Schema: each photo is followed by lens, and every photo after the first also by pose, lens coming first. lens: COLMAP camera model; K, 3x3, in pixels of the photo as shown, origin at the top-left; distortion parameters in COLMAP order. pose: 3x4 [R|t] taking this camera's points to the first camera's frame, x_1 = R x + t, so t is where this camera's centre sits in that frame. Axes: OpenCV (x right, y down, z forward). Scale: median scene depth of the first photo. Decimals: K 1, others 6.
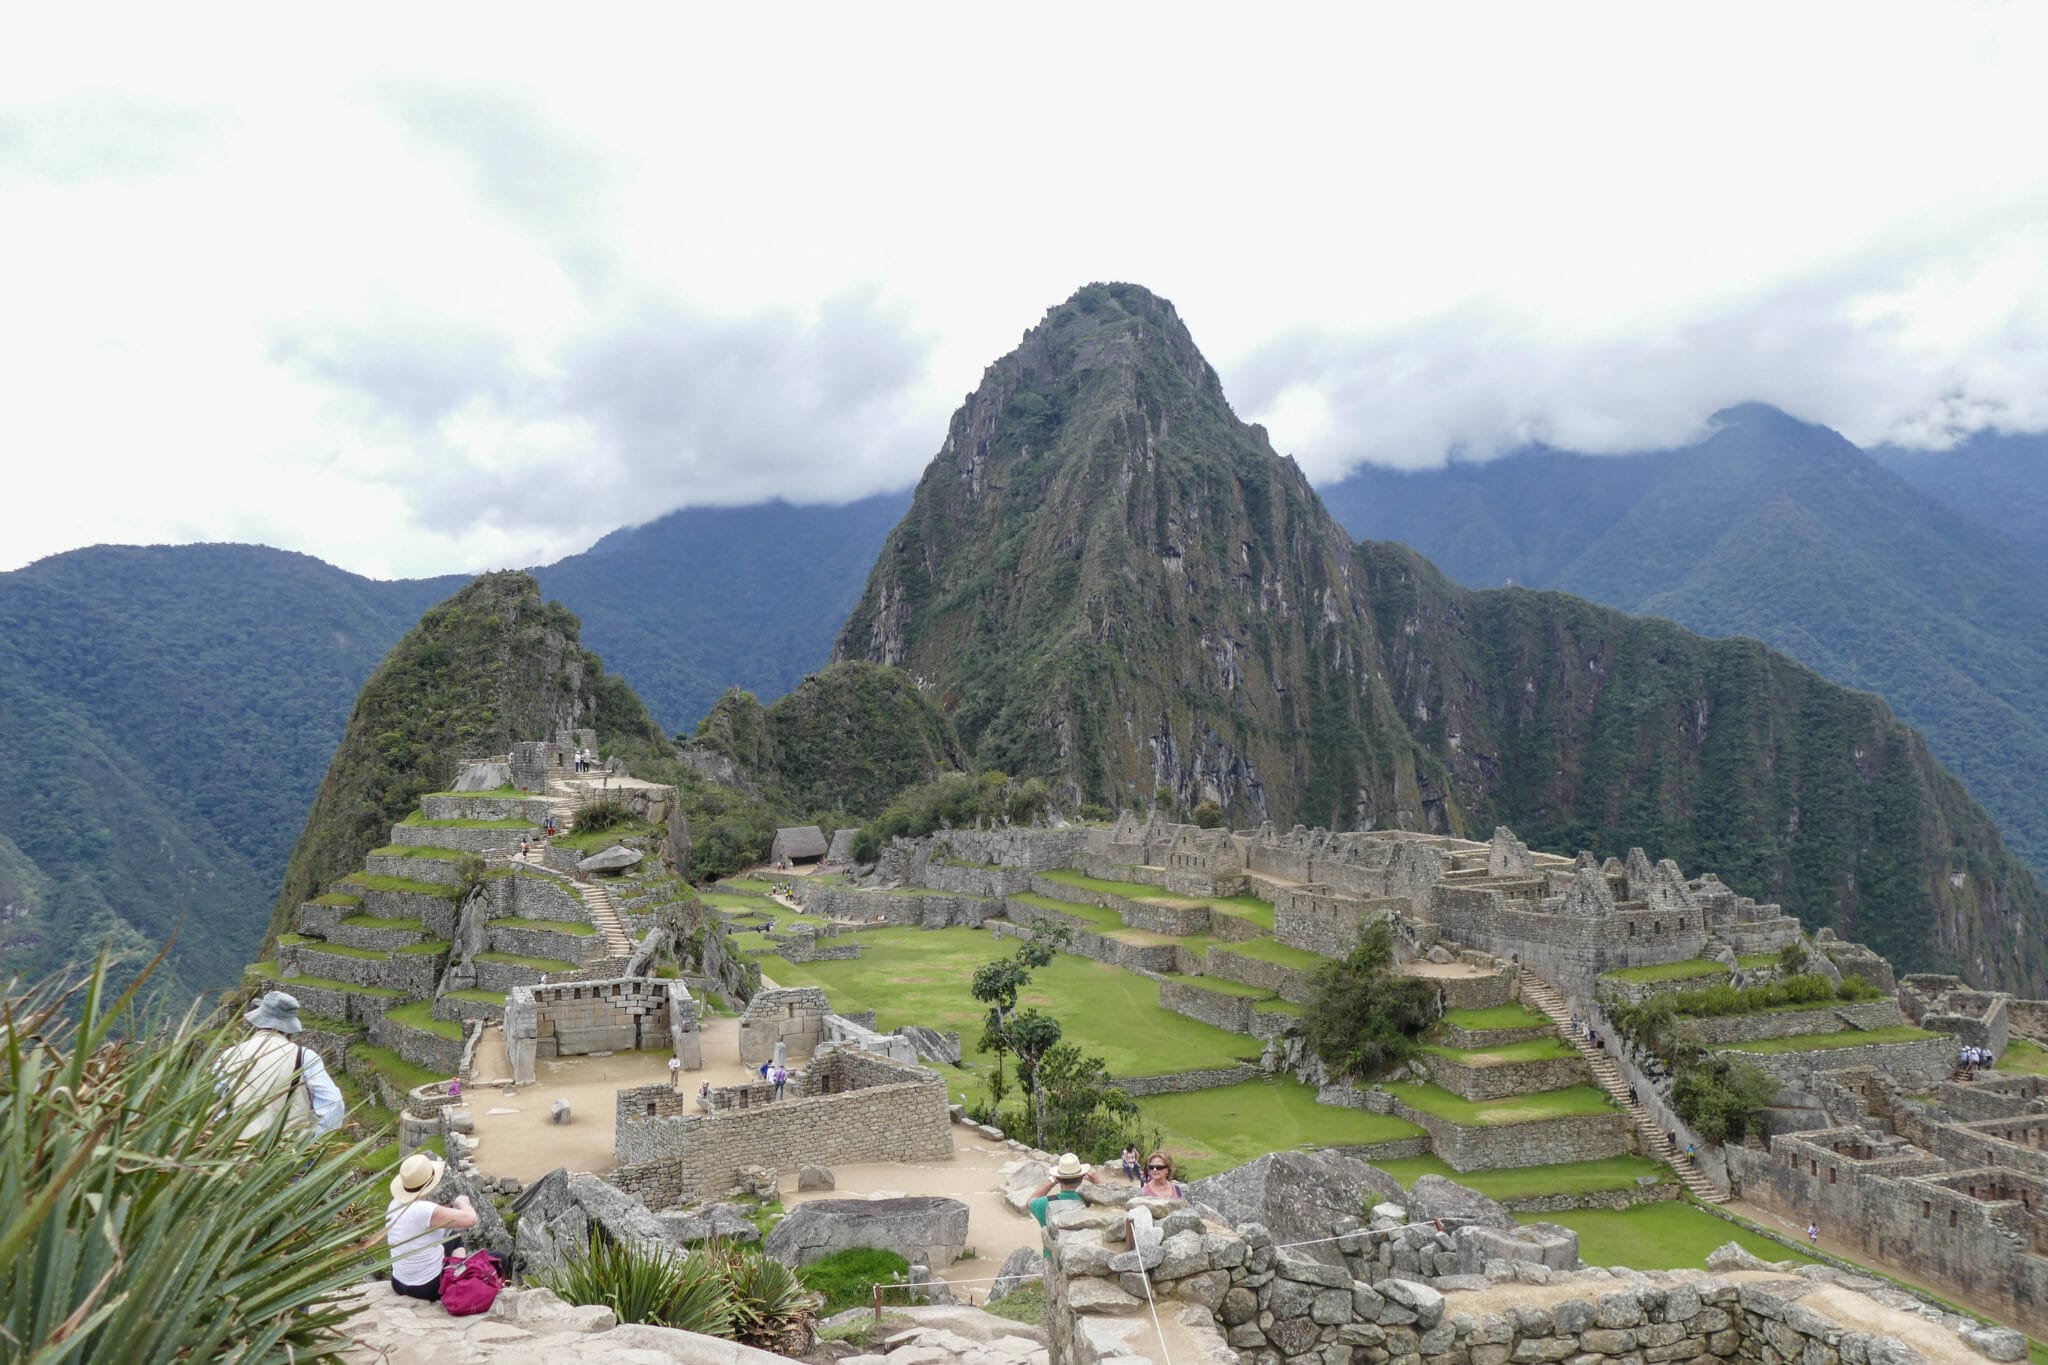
lens RADIAL K [[1682.9, 0, 1014.6], [0, 1682.9, 669.0], [0, 0, 1]] dist [-0.005432, 0.011128]
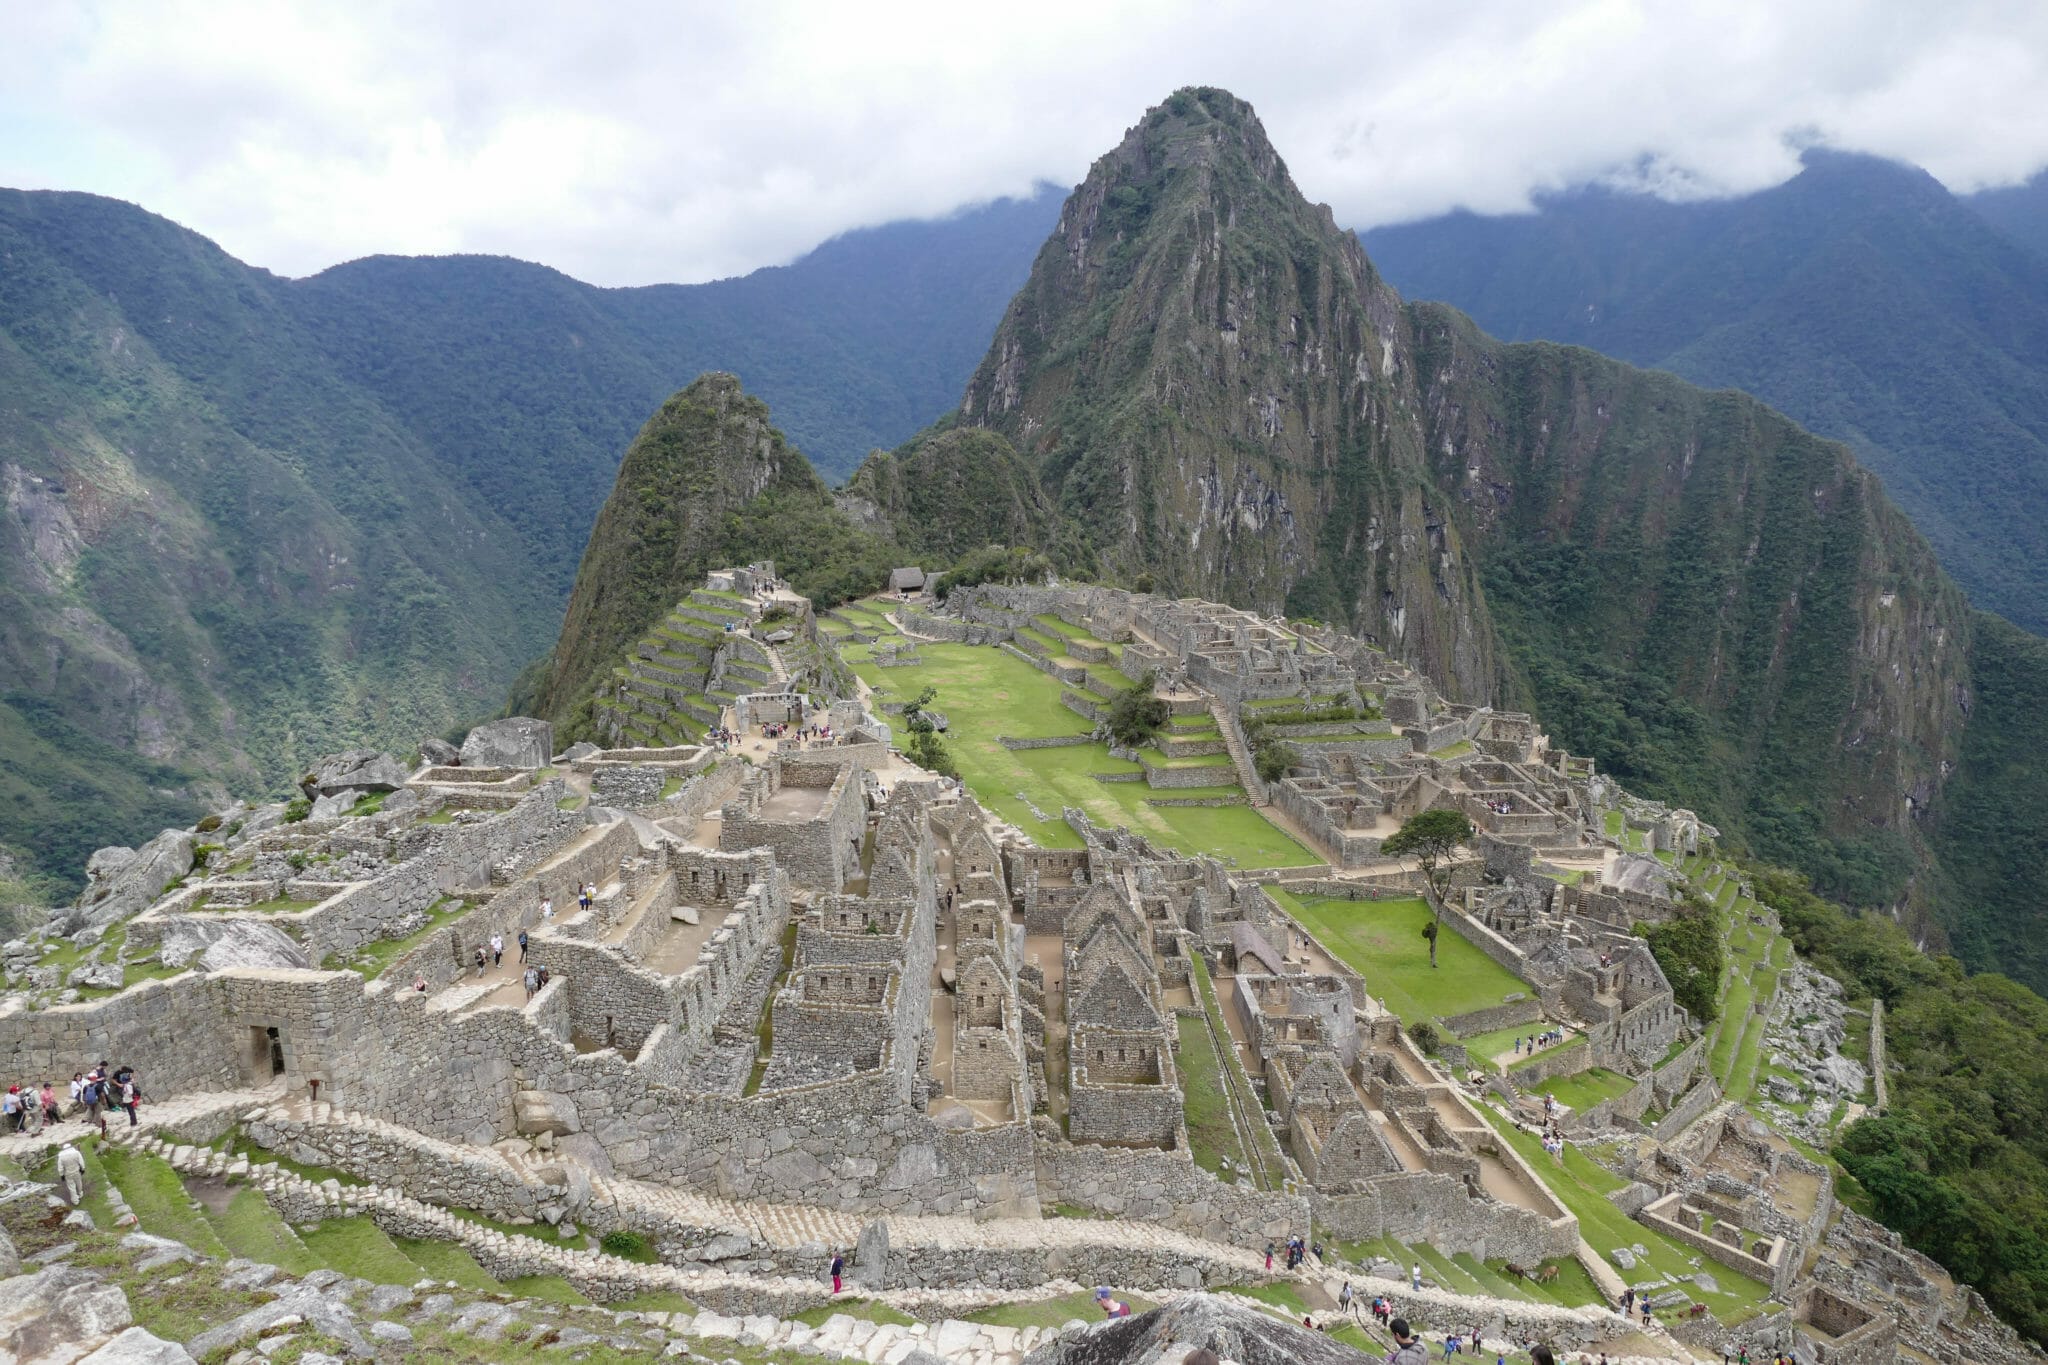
lens RADIAL K [[1455.7, 0, 1015.2], [0, 1455.7, 668.4], [0, 0, 1]] dist [-0.018322, 0.007861]
pose [[0.995613, 0.042048, -0.083591, 0.033045], [-0.024209, 0.978682, 0.203950, -0.034492], [0.090385, -0.201031, 0.975406, -0.121718]]
